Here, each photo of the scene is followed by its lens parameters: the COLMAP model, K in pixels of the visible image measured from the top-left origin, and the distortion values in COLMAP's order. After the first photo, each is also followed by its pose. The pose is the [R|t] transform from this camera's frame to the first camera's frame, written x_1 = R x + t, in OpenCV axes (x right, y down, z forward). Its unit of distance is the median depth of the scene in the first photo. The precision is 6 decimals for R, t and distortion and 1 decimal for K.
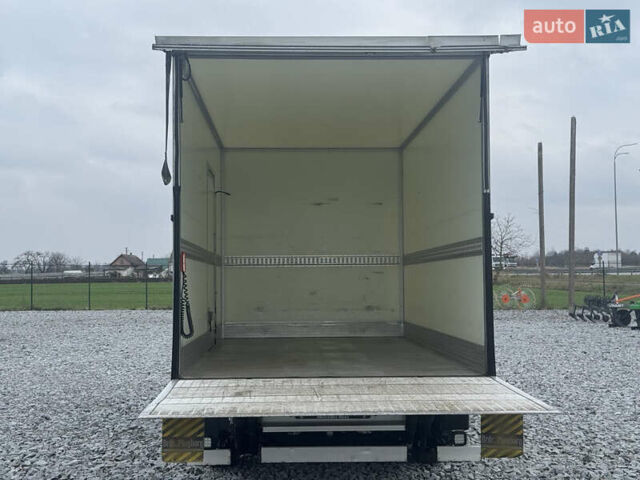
lens RADIAL K [[872.7, 0, 320.0], [0, 872.7, 241.6], [0, 0, 1]] dist [-0.013279, 0.000000]
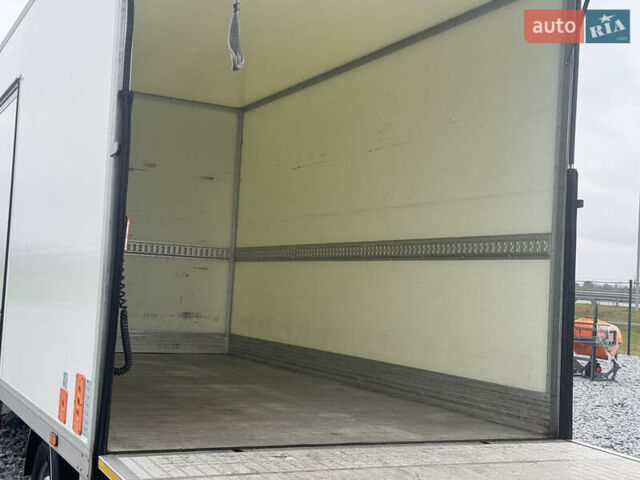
lens RADIAL K [[872.7, 0, 320.1], [0, 872.7, 238.2], [0, 0, 1]] dist [-0.013279, 0.000000]
pose [[0.905199, 0.083201, 0.416763, -0.157441], [-0.081924, 0.996418, -0.020986, 0.016713], [-0.417016, -0.015147, 0.908773, 0.272075]]
